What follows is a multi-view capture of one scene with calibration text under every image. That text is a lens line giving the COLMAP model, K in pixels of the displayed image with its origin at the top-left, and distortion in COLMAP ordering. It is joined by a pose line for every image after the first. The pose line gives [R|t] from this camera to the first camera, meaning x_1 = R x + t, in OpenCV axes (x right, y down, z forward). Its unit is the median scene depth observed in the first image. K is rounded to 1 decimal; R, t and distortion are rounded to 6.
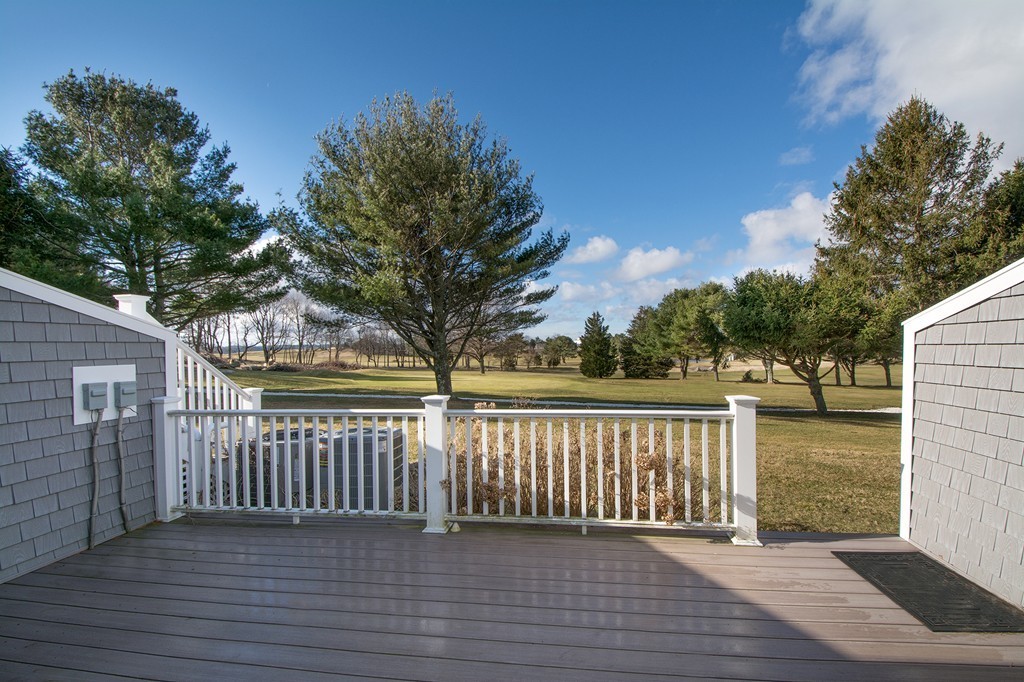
lens RADIAL K [[439.6, 0, 511.5], [0, 439.6, 347.0], [0, 0, 1]] dist [0.000958, 0.000034]
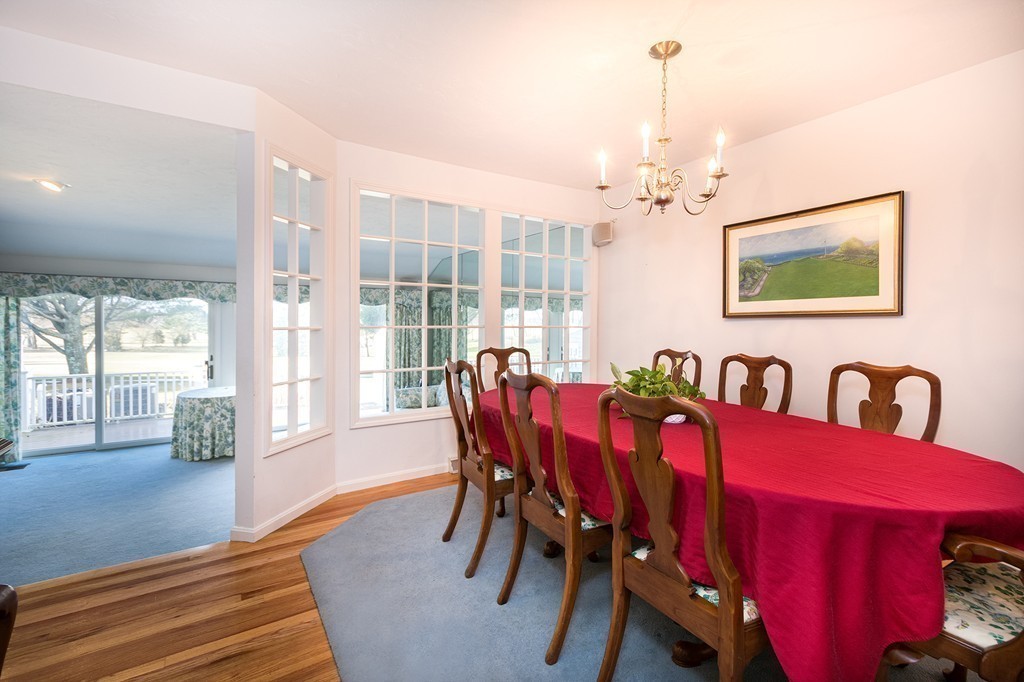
lens RADIAL K [[468.9, 0, 509.3], [0, 468.9, 333.6], [0, 0, 1]] dist [0.007616, 0.000080]
pose [[0.751907, 0.009081, 0.659207, -0.121738], [-0.025256, 0.999568, 0.015039, -0.029389], [-0.658785, -0.027957, 0.751811, -0.437985]]
